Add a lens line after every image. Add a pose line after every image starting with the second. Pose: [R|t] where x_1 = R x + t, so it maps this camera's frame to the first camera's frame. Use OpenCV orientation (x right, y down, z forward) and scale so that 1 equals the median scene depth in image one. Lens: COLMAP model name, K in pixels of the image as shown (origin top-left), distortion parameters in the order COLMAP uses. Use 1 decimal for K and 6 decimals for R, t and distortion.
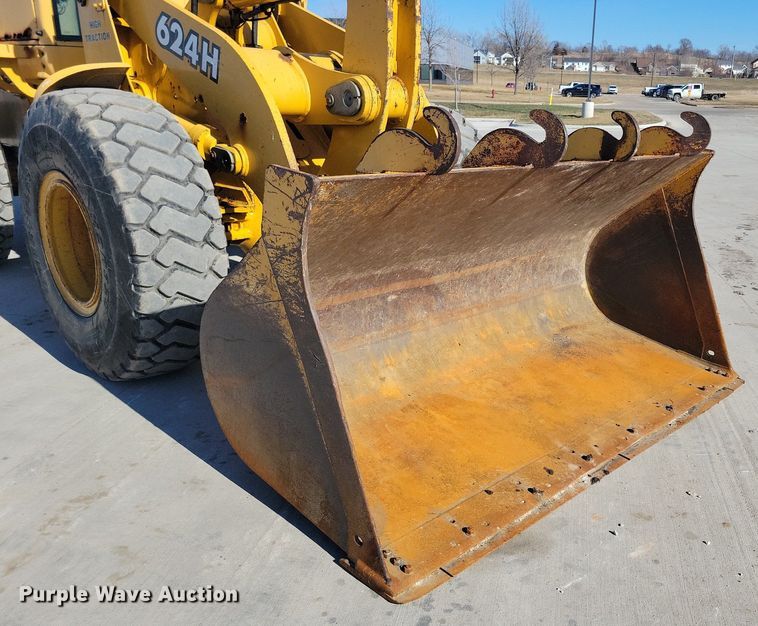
lens RADIAL K [[688.7, 0, 481.5], [0, 688.7, 342.9], [0, 0, 1]] dist [0.060658, -0.044502]
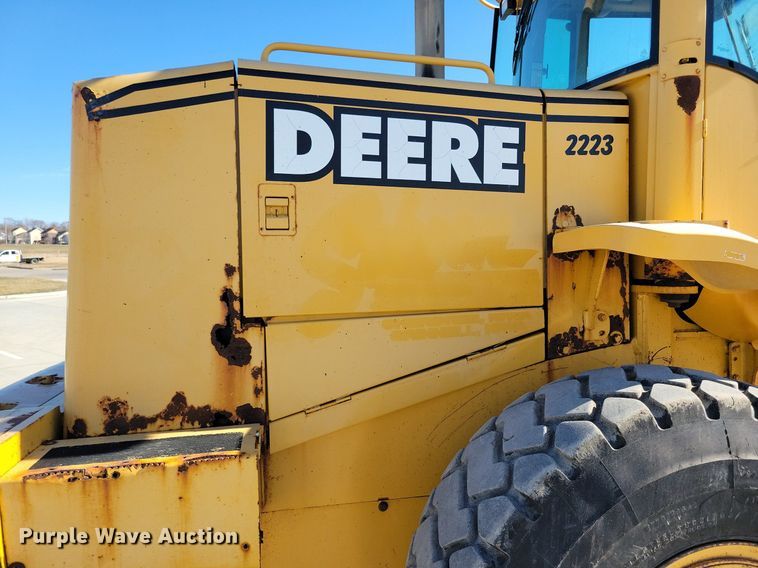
lens RADIAL K [[570.7, 0, 379.0], [0, 570.7, 284.0], [0, 0, 1]] dist [0.037968, -0.013238]
pose [[0.614180, -0.073272, 0.785757, -1.696737], [0.294821, 0.944893, -0.142332, -0.638589], [-0.732027, 0.319076, 0.601936, 1.374307]]
